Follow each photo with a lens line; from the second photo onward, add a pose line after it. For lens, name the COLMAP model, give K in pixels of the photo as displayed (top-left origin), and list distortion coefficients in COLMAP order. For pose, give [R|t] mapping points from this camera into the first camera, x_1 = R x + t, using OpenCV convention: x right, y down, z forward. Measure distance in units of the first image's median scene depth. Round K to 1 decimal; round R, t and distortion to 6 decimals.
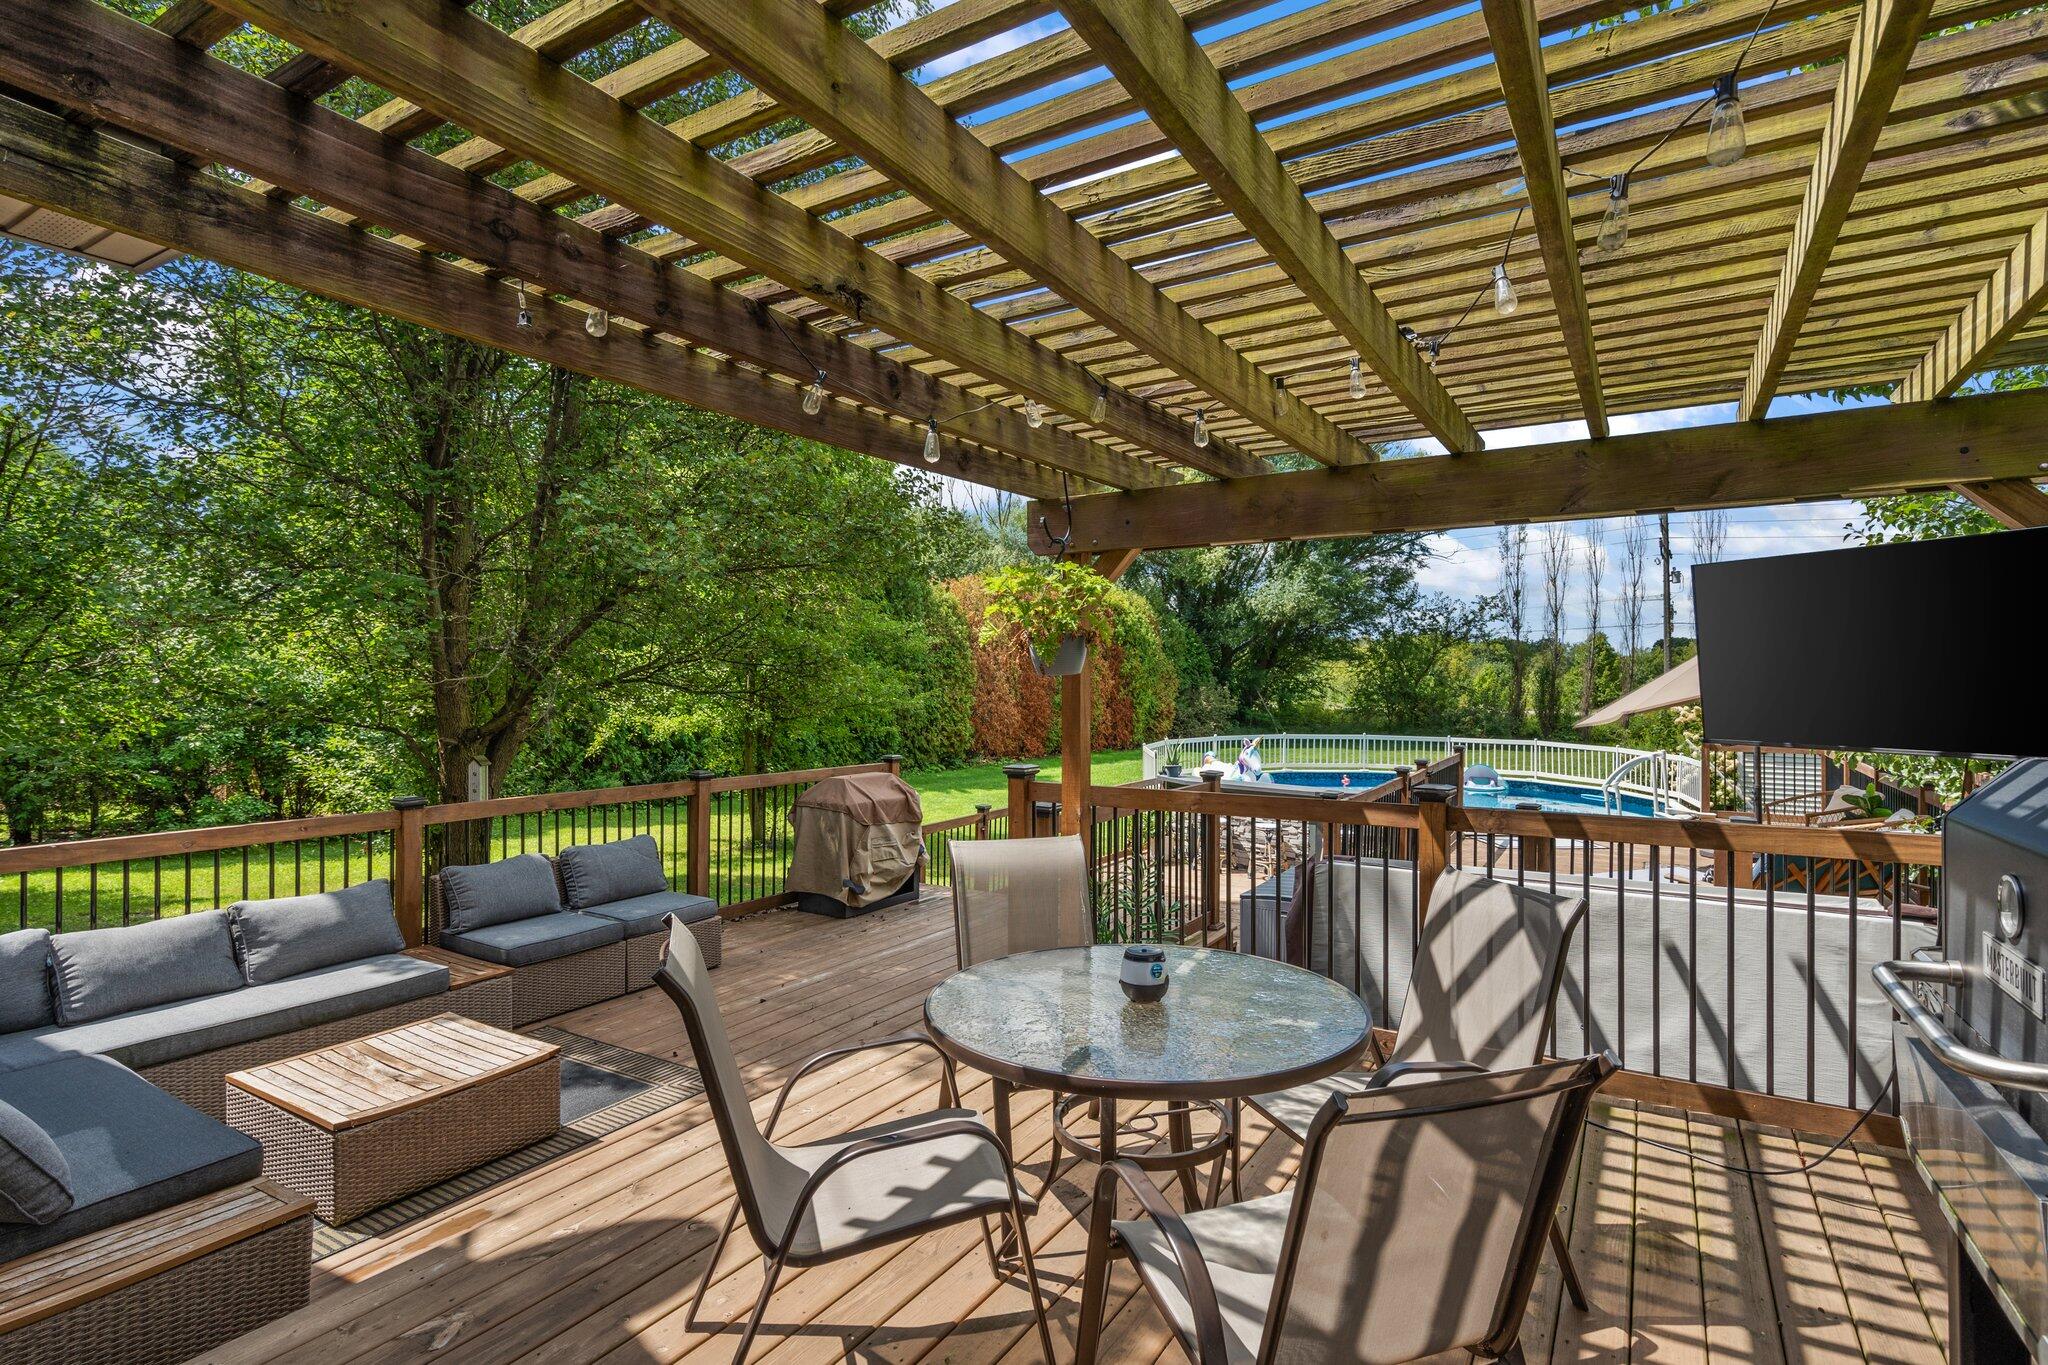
lens RADIAL K [[1013.2, 0, 1038.2], [0, 1013.2, 678.2], [0, 0, 1]] dist [0.019166, 0.000311]
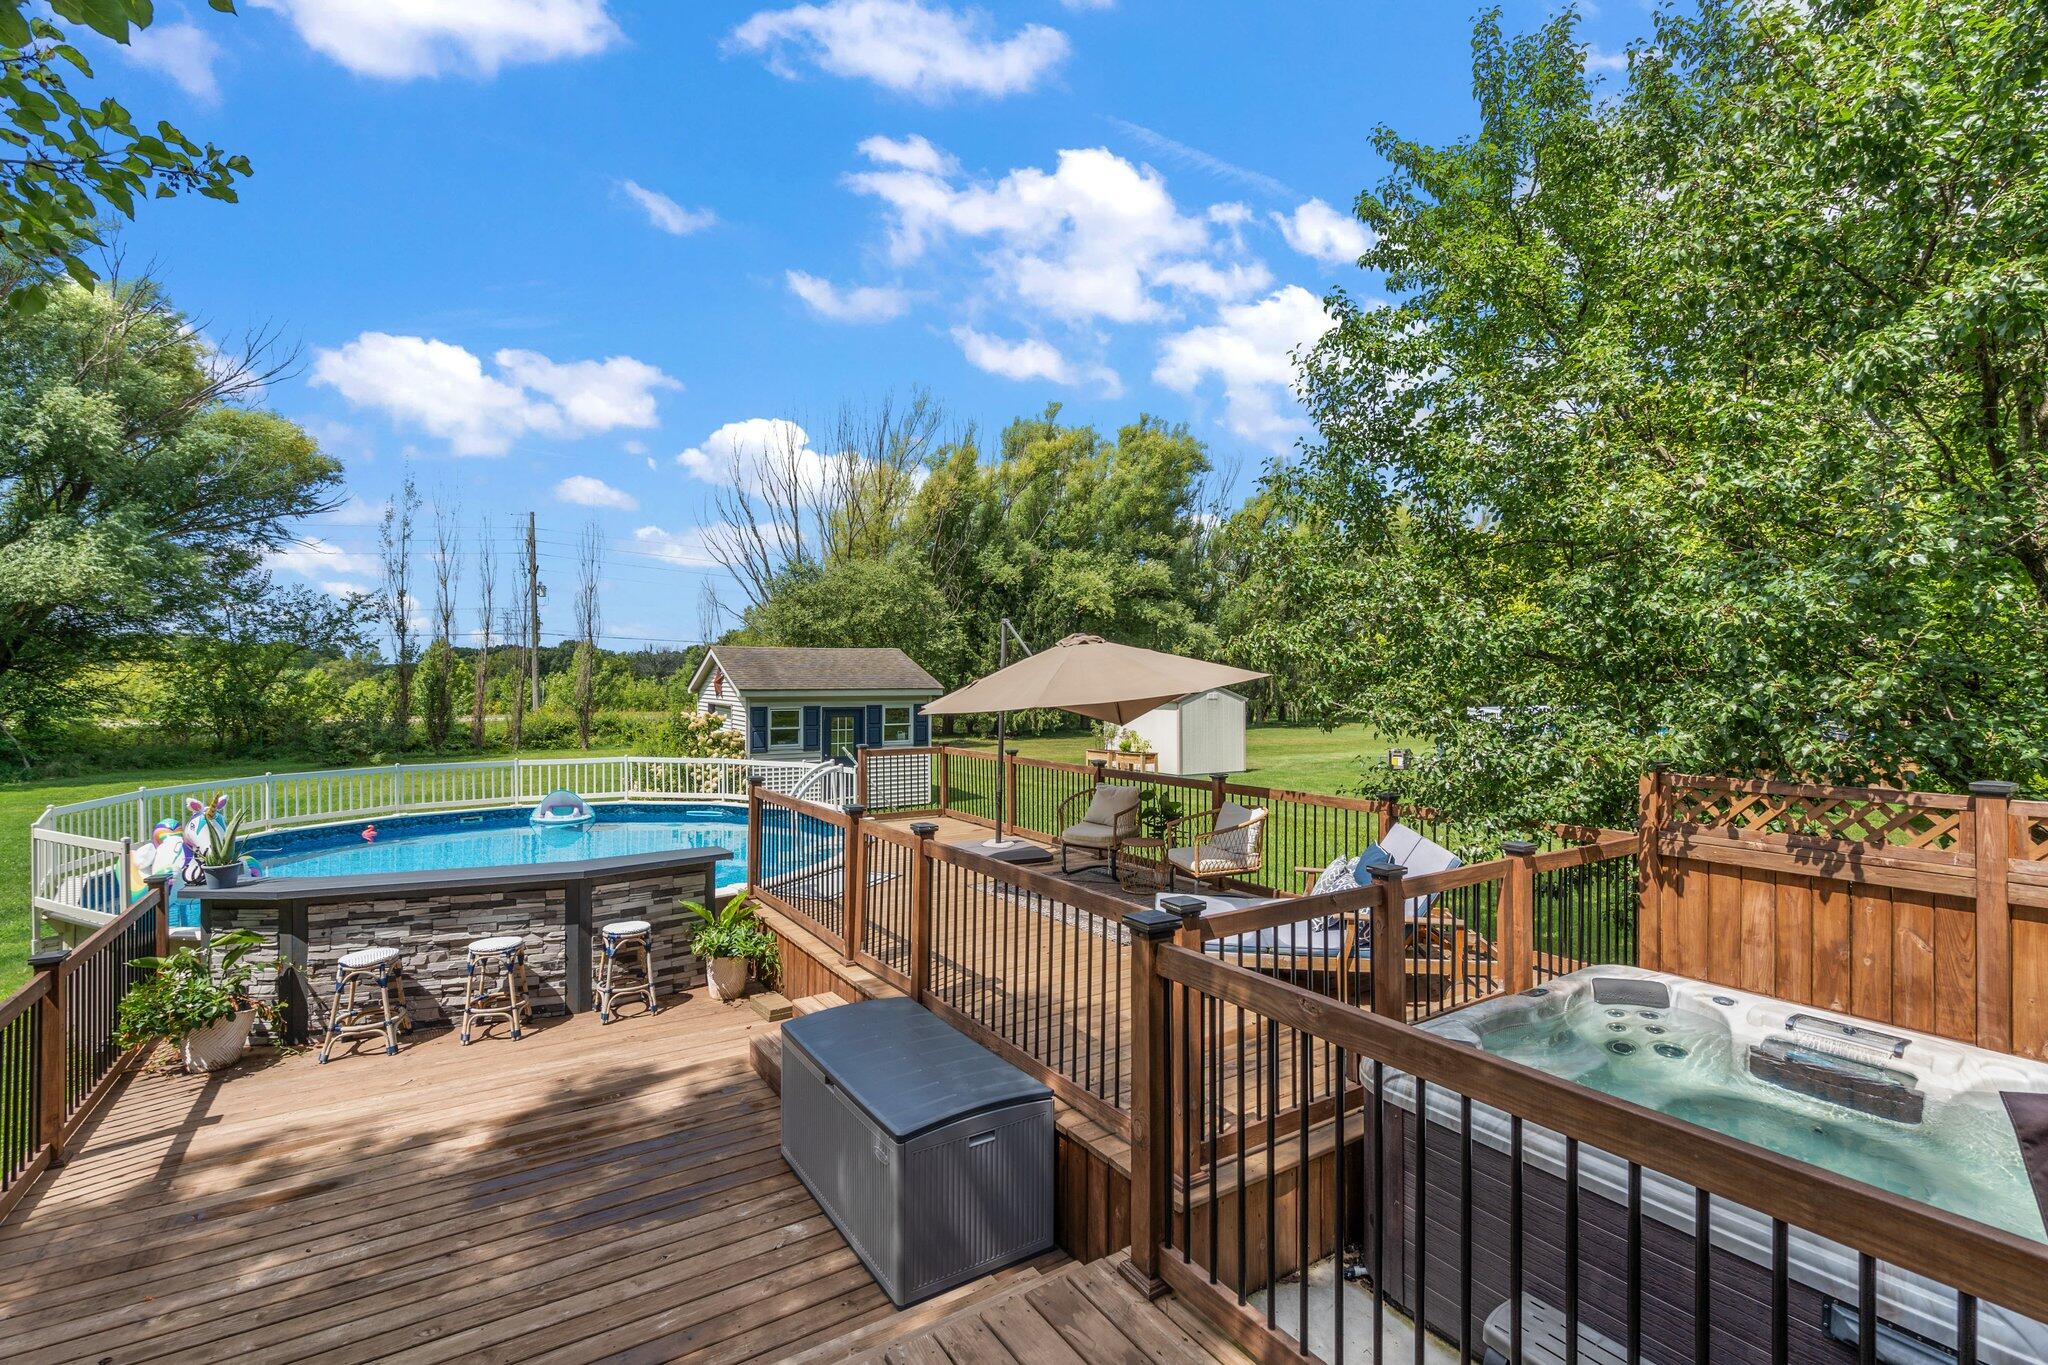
lens RADIAL K [[918.6, 0, 1026.9], [0, 918.6, 692.6], [0, 0, 1]] dist [-0.001764, 0.000233]
pose [[0.438579, -0.011474, 0.898619, -0.028970], [0.002388, 0.999930, 0.011602, -0.001505], [-0.898689, -0.002943, 0.438576, 0.116971]]
